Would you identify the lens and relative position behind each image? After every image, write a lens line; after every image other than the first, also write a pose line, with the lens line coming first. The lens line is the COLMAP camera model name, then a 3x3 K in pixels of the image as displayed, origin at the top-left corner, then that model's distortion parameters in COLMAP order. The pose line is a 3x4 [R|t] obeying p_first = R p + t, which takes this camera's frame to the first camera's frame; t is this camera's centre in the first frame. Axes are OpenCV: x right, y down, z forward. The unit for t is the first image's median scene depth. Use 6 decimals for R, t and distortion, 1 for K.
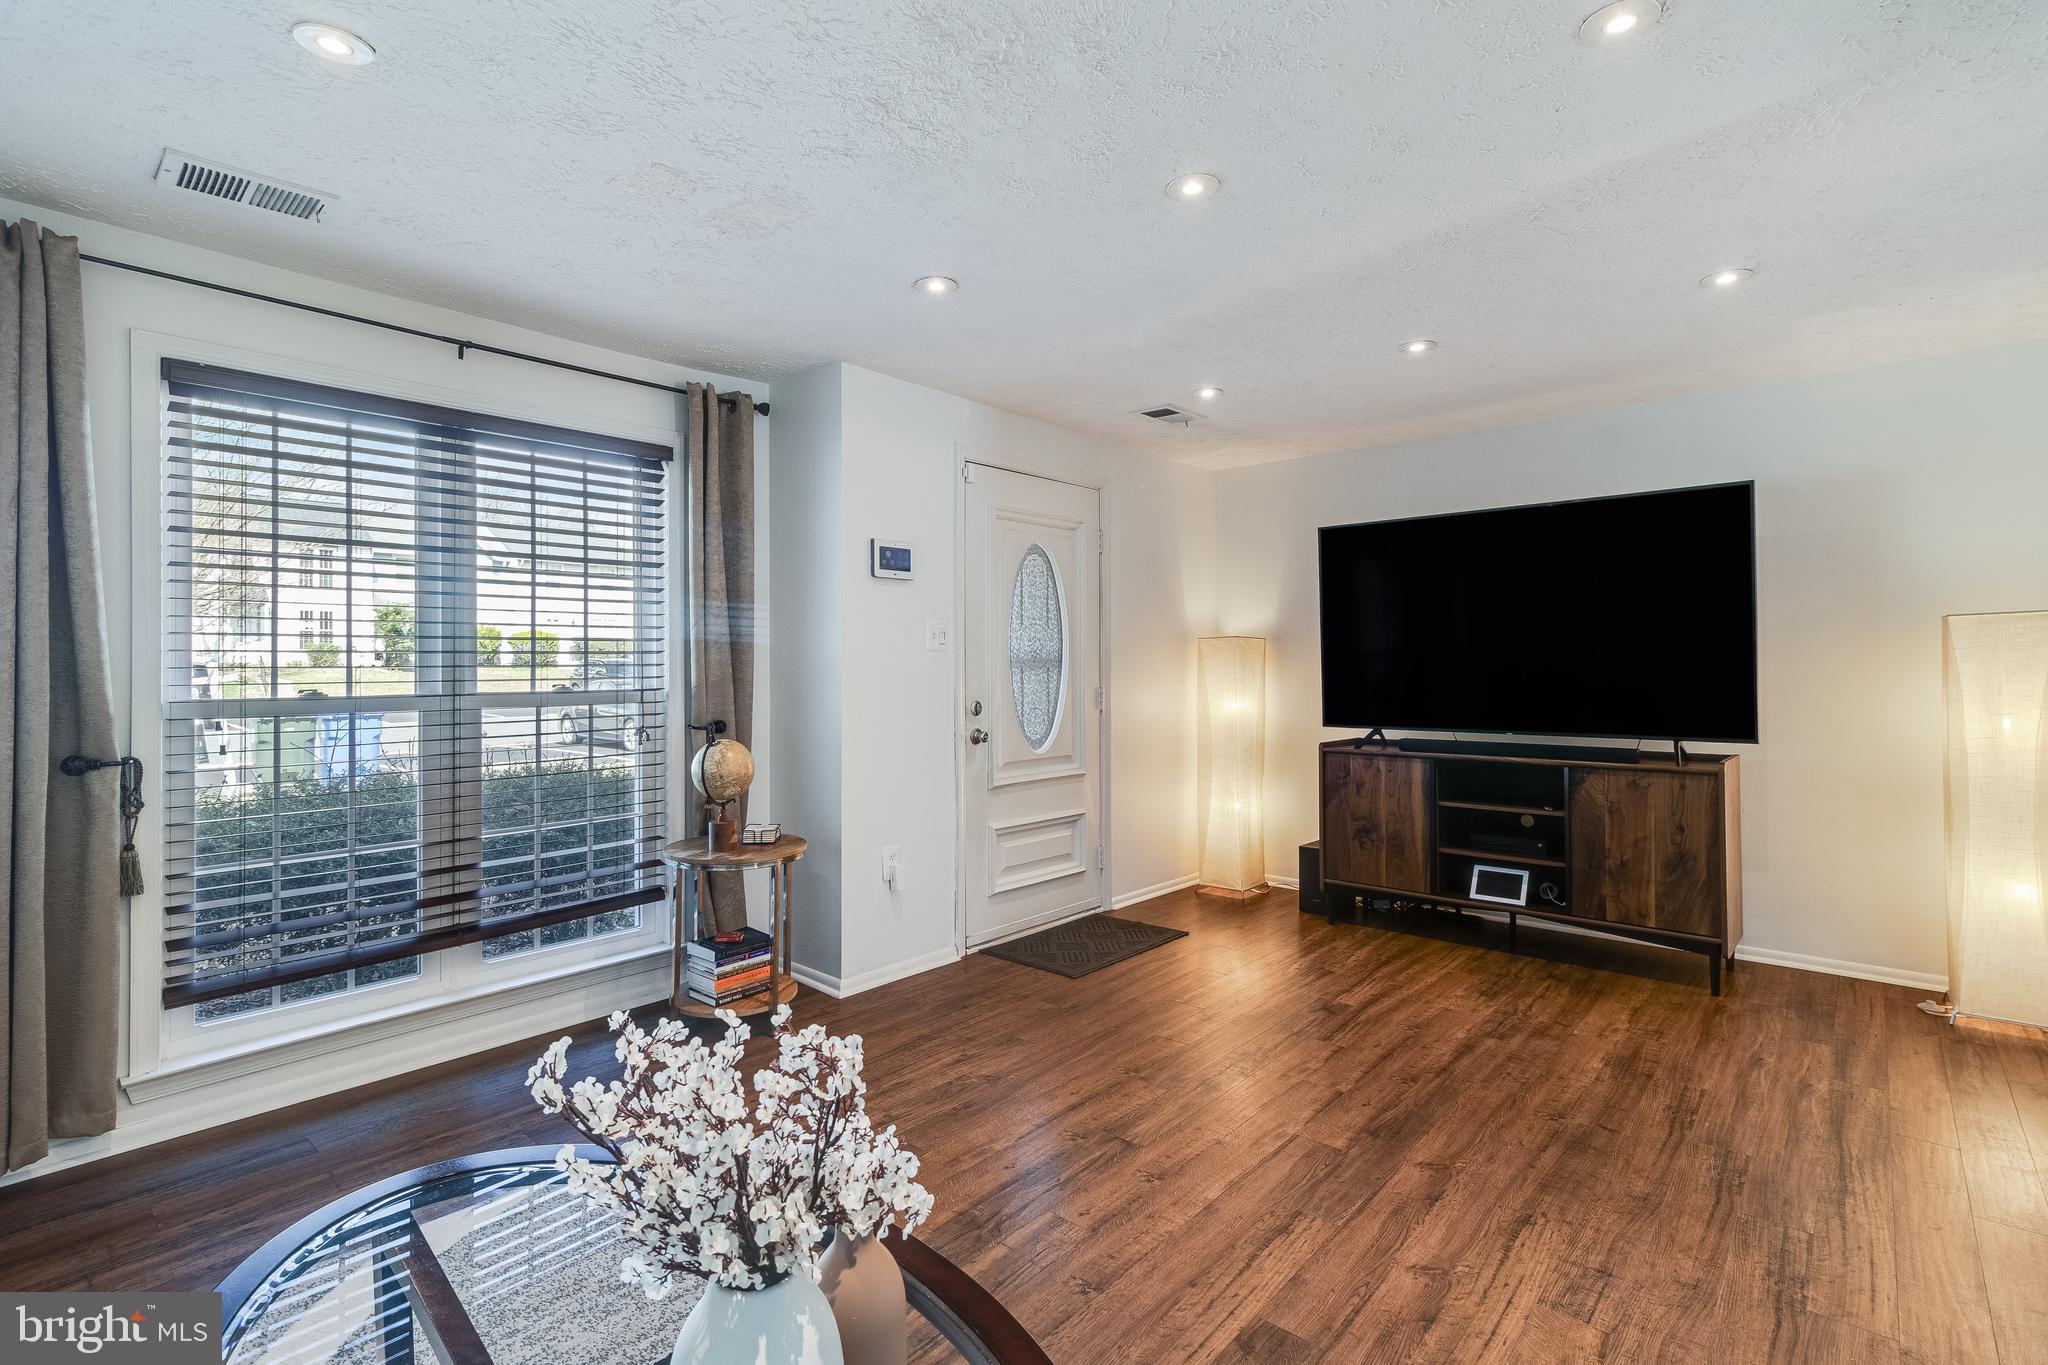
lens RADIAL K [[952.7, 0, 1032.6], [0, 952.7, 658.1], [0, 0, 1]] dist [0.000524, 0.000485]
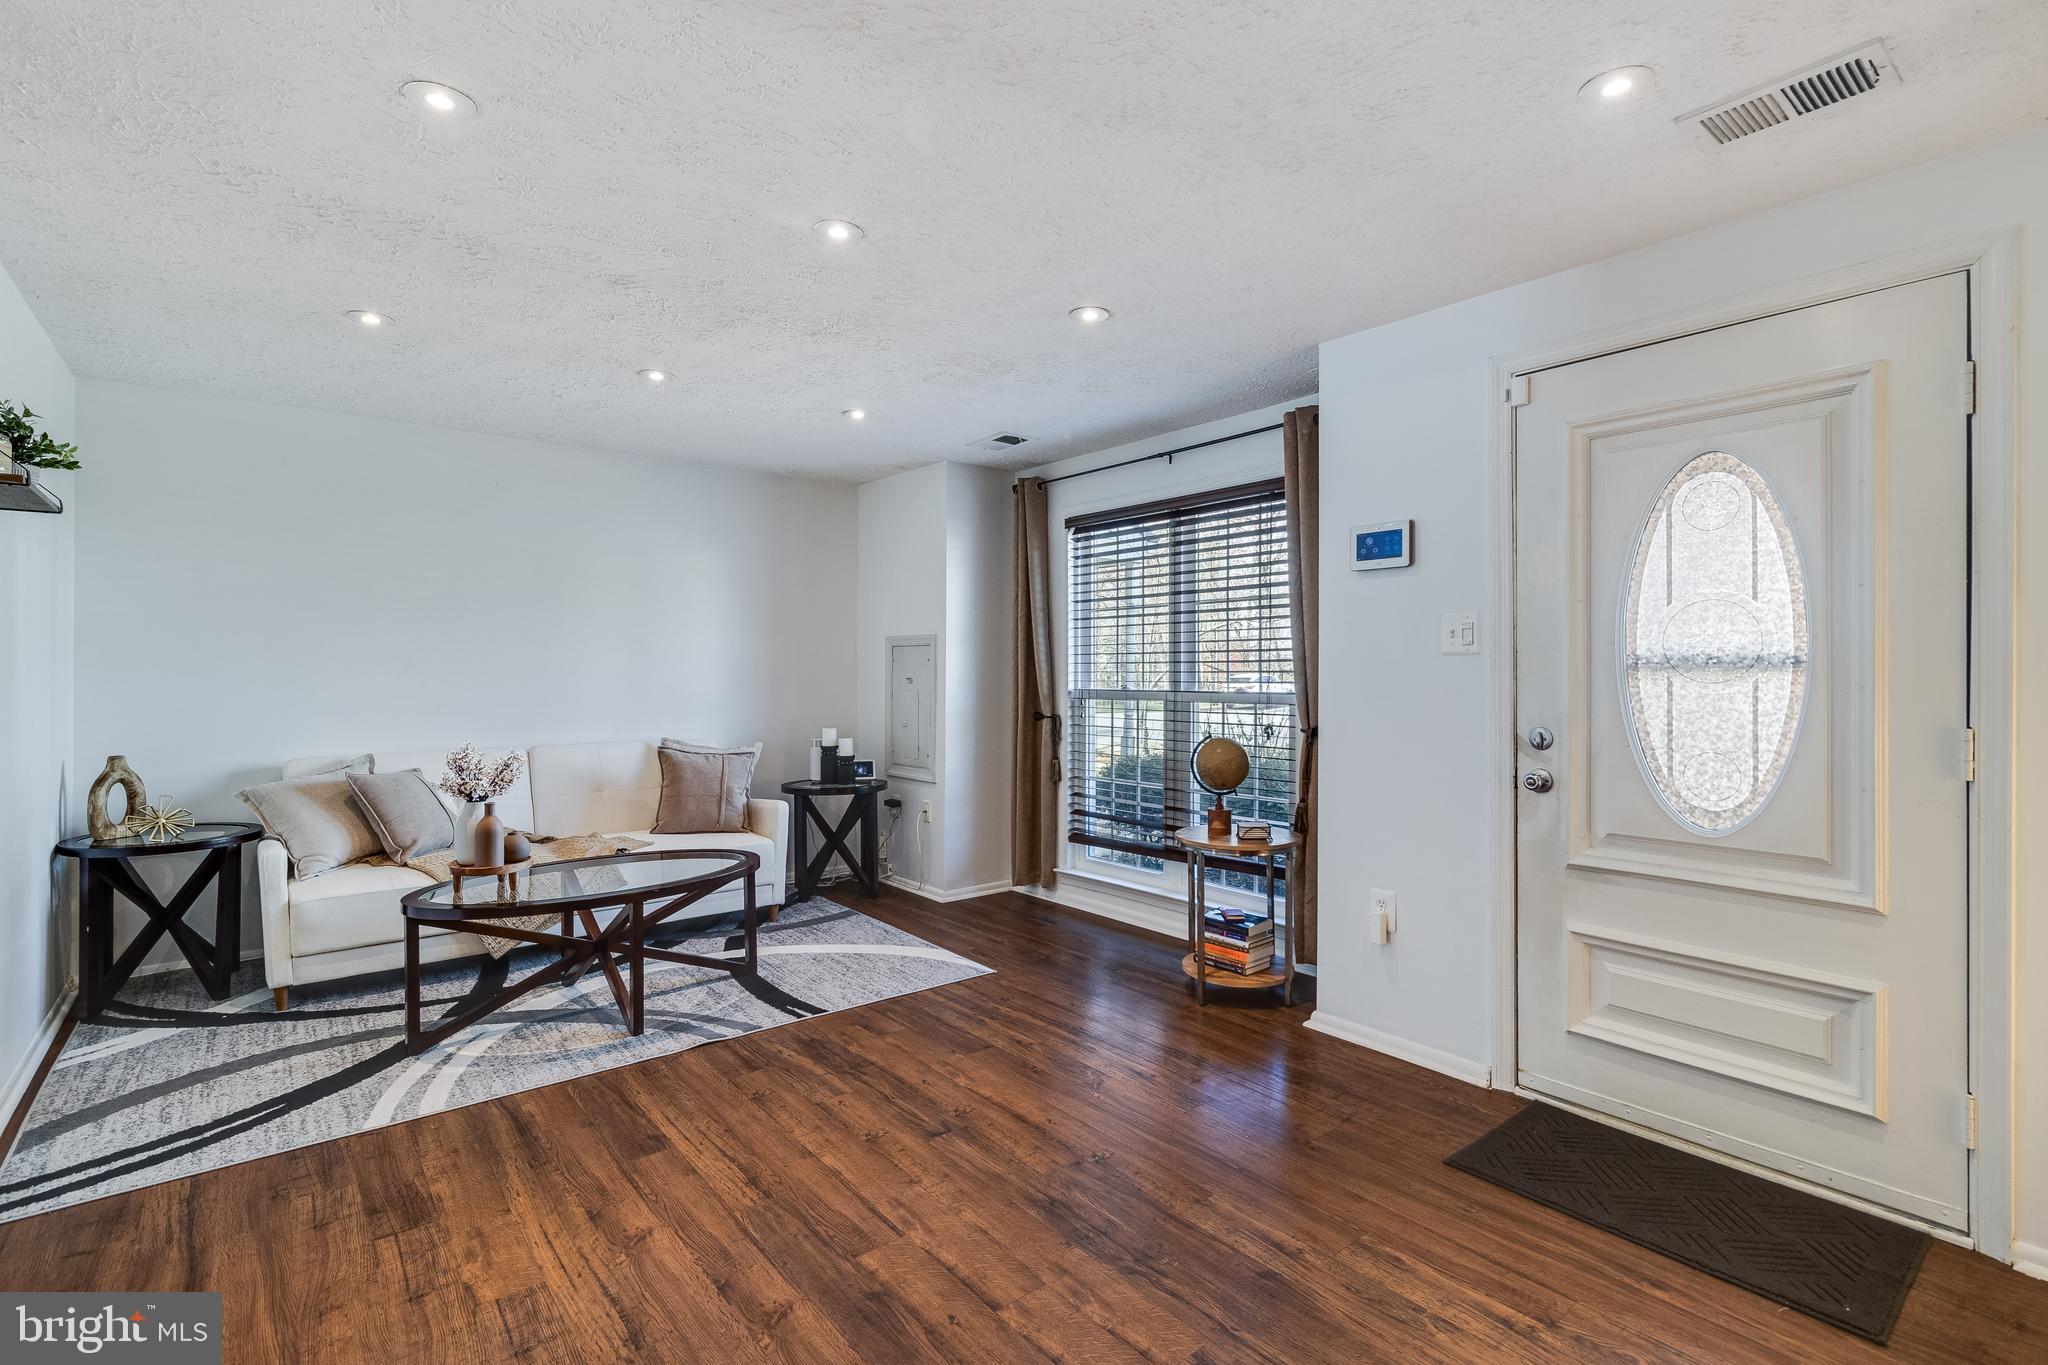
lens RADIAL K [[940.2, 0, 1026.1], [0, 940.2, 674.3], [0, 0, 1]] dist [-0.000160, 0.000845]
pose [[-0.161790, 0.006121, -0.986806, 0.963403], [0.004901, 0.999973, 0.005399, 0.003456], [0.986813, -0.003962, -0.161816, 1.116789]]
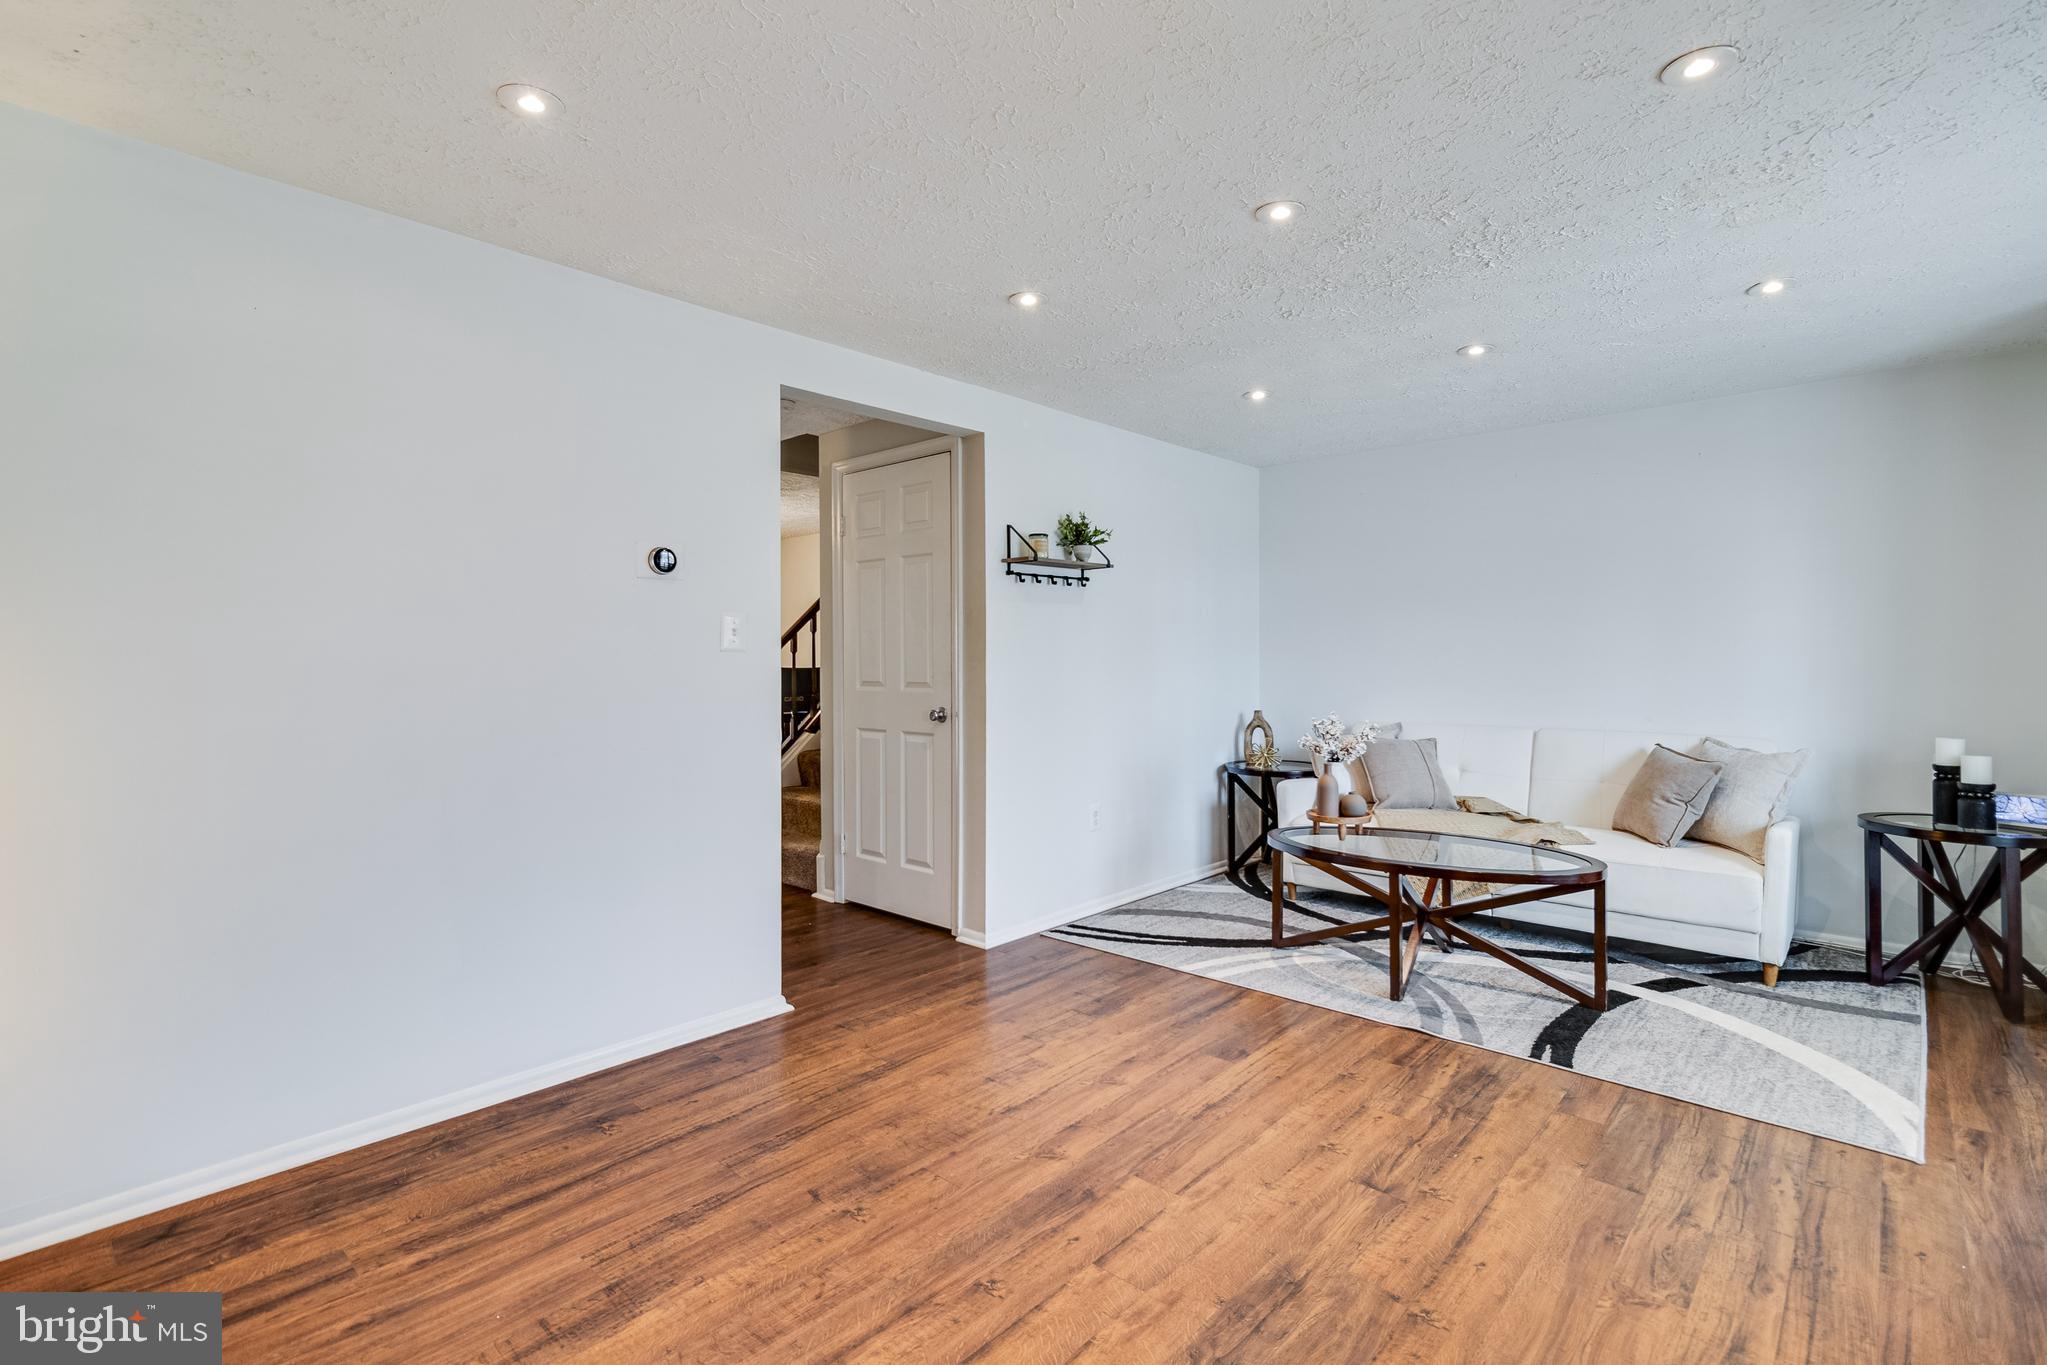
lens RADIAL K [[952.2, 0, 1032.1], [0, 952.2, 658.1], [0, 0, 1]] dist [0.000524, 0.000485]
pose [[-0.999867, 0.006628, 0.014928, 0.354308], [0.006547, 0.999964, -0.005465, 0.014226], [-0.014964, -0.005367, -0.999874, 1.683366]]
